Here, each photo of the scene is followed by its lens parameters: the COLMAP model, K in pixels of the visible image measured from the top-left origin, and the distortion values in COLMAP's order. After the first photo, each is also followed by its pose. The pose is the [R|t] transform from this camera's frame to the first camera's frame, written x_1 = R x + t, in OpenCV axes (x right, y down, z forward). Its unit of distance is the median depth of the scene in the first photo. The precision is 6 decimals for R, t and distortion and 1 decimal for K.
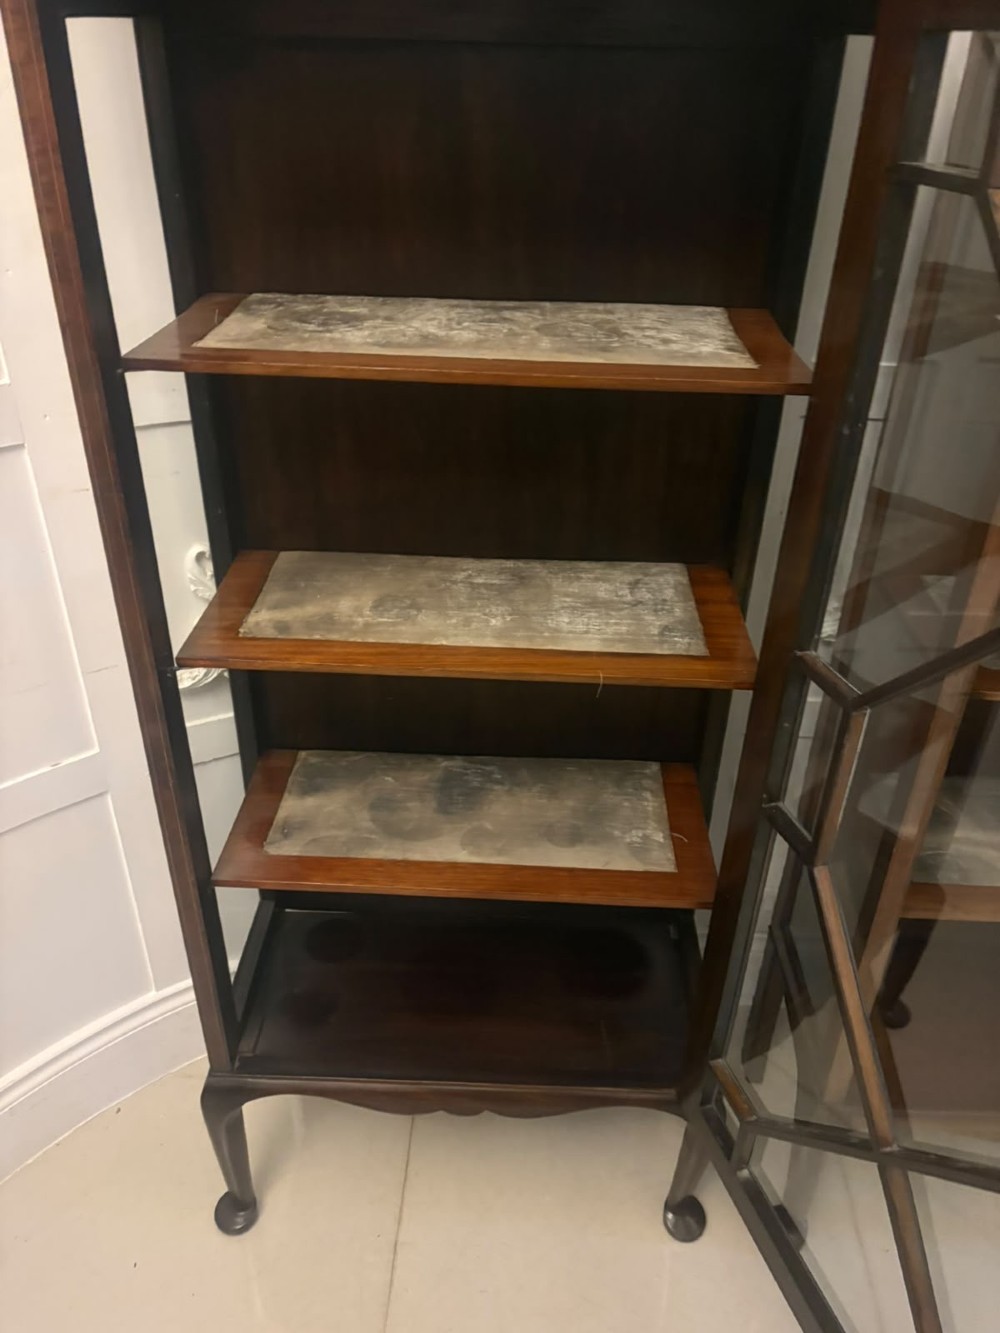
lens RADIAL K [[1019.0, 0, 507.4], [0, 1019.0, 659.3], [0, 0, 1]] dist [0.039480, -0.035022]
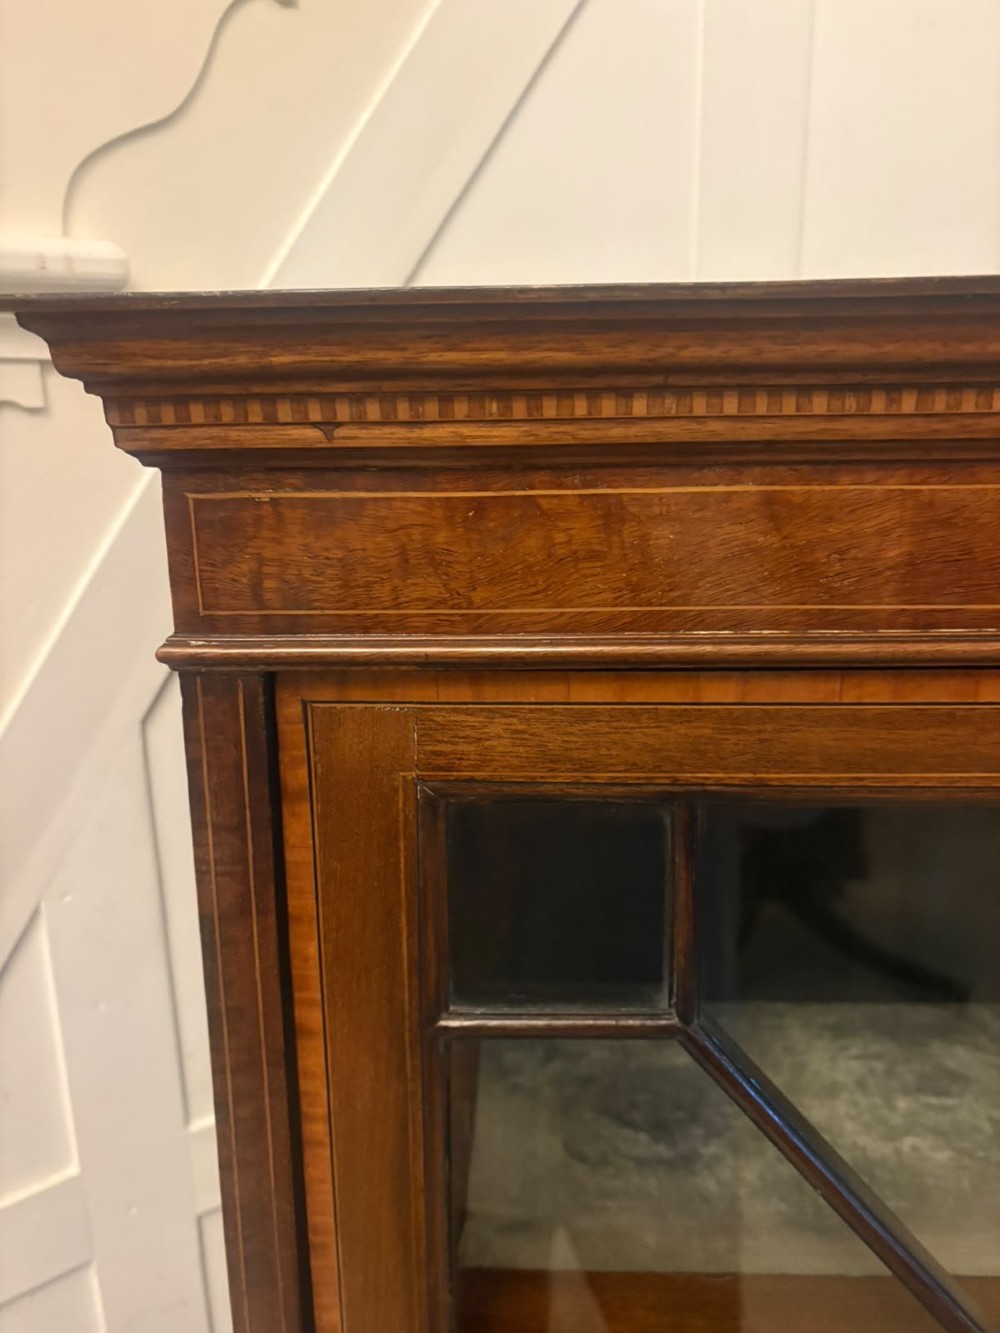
lens RADIAL K [[1019.0, 0, 500.3], [0, 1019.0, 668.9], [0, 0, 1]] dist [0.039480, -0.035022]
pose [[0.999284, -0.037533, -0.004722, -0.199659], [0.034493, 0.955299, -0.293623, -0.315864], [0.015531, 0.293250, 0.955910, 0.307198]]
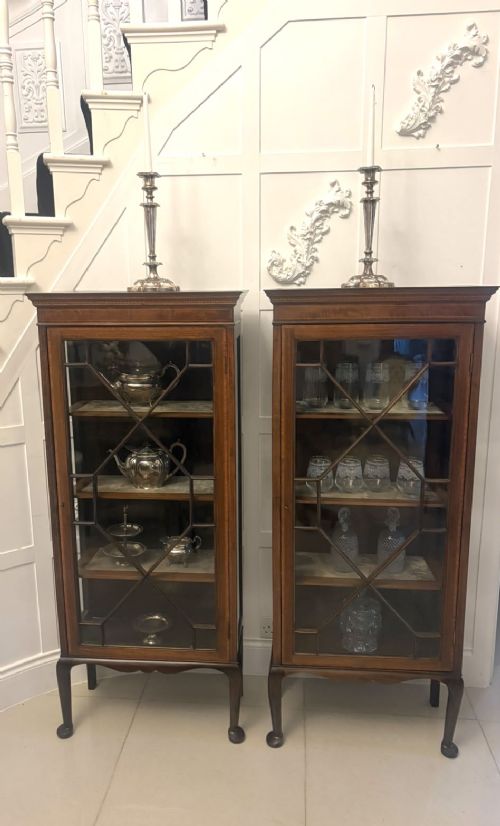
lens RADIAL K [[649.4, 0, 224.3], [0, 649.4, 422.1], [0, 0, 1]] dist [0.021176, -0.001894]
pose [[0.997361, -0.022587, -0.069003, 0.321549], [-0.002125, 0.940894, -0.338696, 0.423620], [0.072574, 0.337948, 0.938362, -0.940337]]
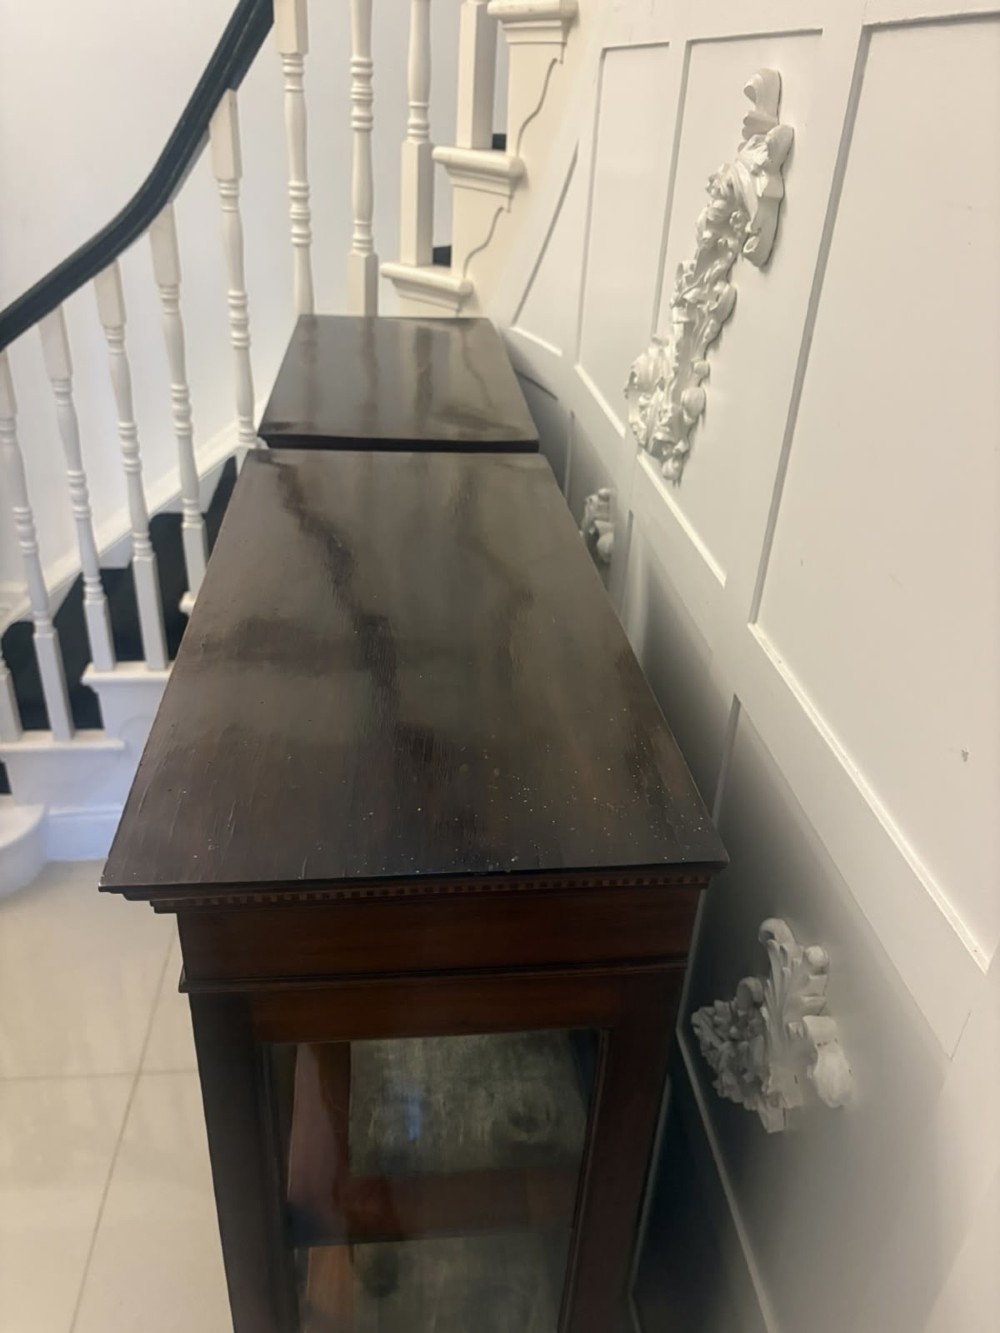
lens RADIAL K [[1019.0, 0, 501.8], [0, 1019.0, 668.0], [0, 0, 1]] dist [0.039480, -0.035022]
pose [[0.129397, 0.473712, -0.871122, 1.223097], [-0.561843, 0.758906, 0.329233, -0.703012], [0.817061, 0.446832, 0.364352, 0.399579]]
